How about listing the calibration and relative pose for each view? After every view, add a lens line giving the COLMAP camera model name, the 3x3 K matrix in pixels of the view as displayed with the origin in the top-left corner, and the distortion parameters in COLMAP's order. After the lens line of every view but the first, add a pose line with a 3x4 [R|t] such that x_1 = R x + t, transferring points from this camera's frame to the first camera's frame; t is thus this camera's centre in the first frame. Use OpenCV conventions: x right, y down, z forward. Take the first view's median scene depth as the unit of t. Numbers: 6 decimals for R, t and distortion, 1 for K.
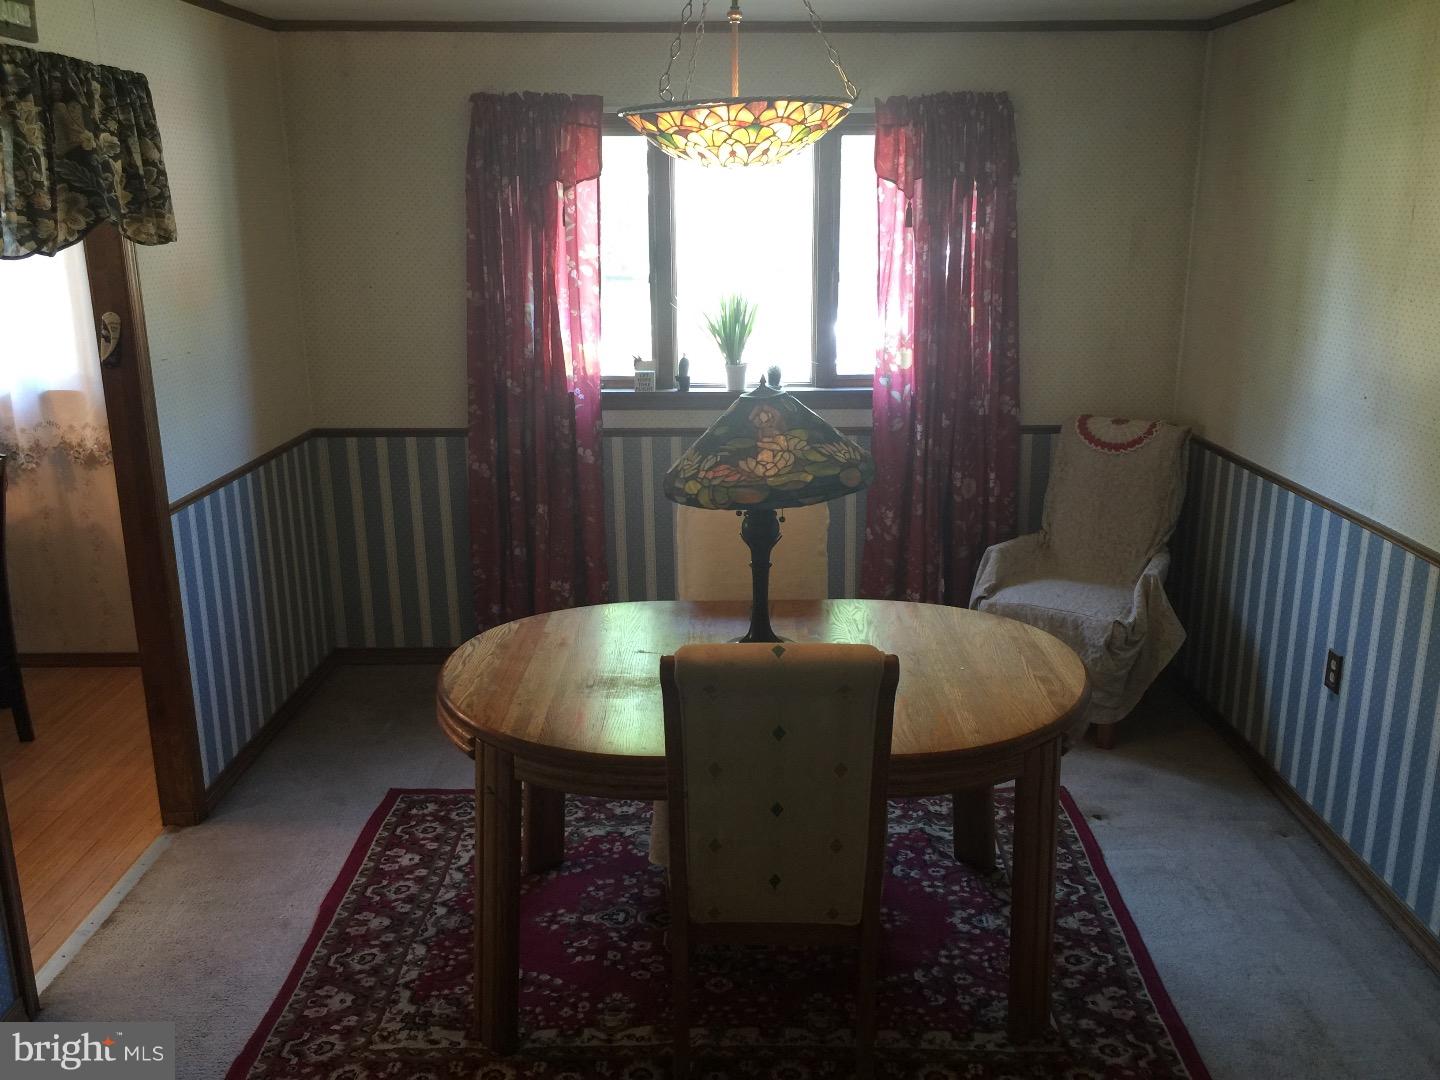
lens RADIAL K [[1238.7, 0, 729.5], [0, 1238.7, 538.0], [0, 0, 1]] dist [0.076505, -0.107533]
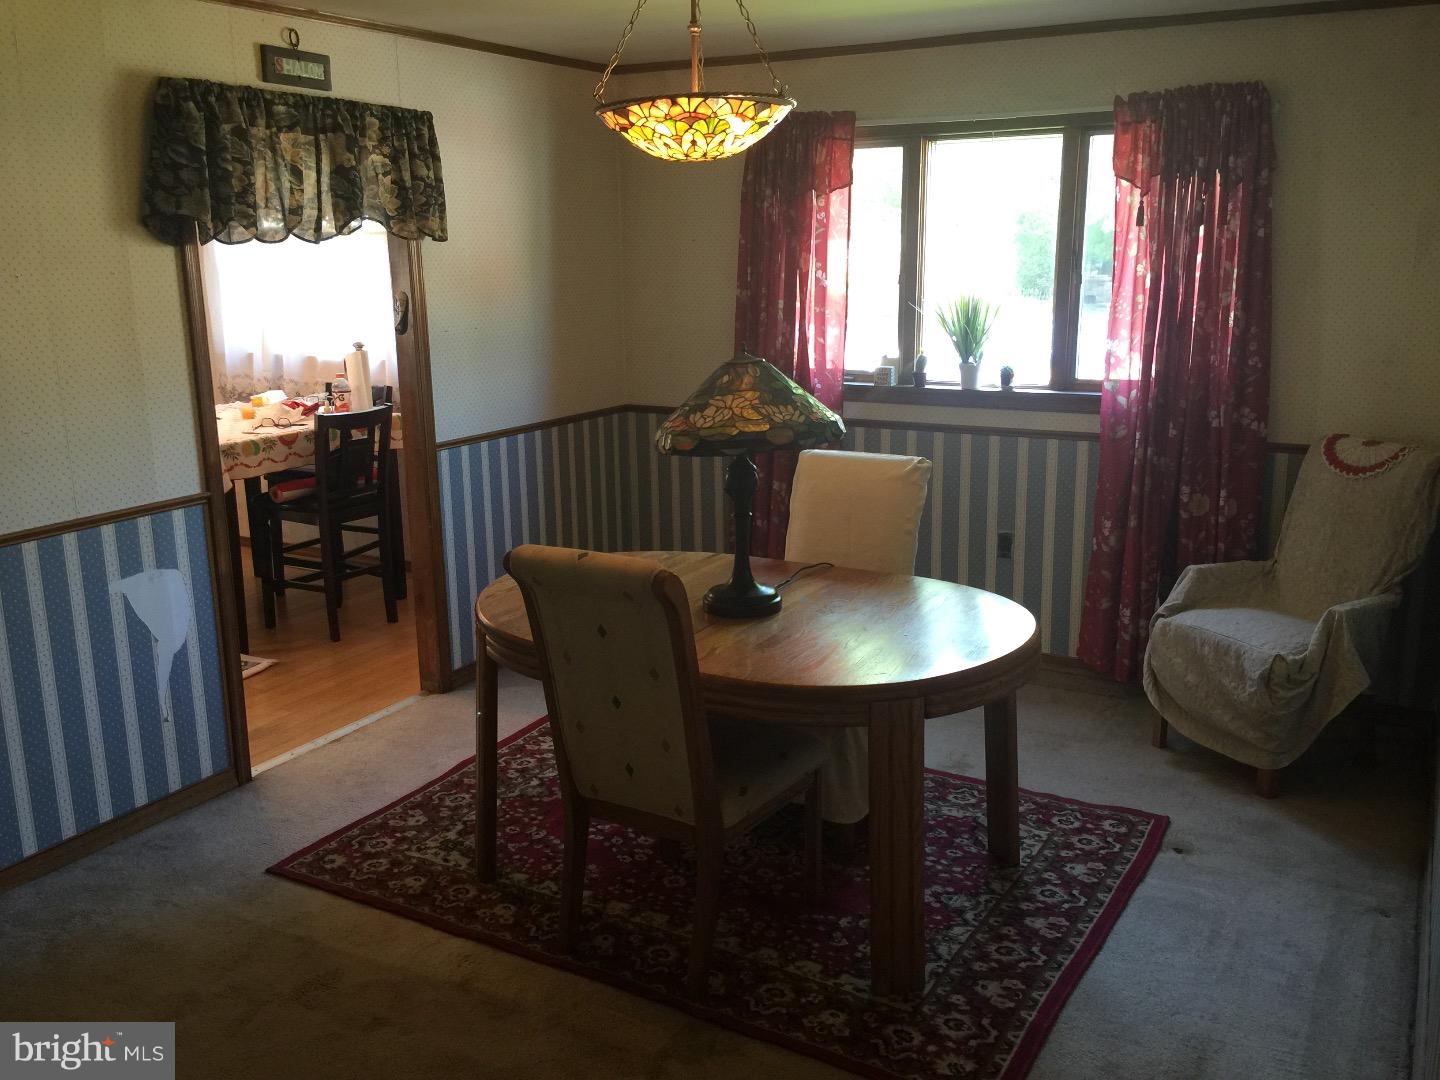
lens RADIAL K [[1238.7, 0, 726.4], [0, 1238.7, 539.0], [0, 0, 1]] dist [0.076505, -0.107533]
pose [[0.869903, 0.107740, -0.481312, 0.361903], [-0.121560, 0.992581, 0.002483, 0.027712], [0.478008, 0.056348, 0.876546, 0.010863]]
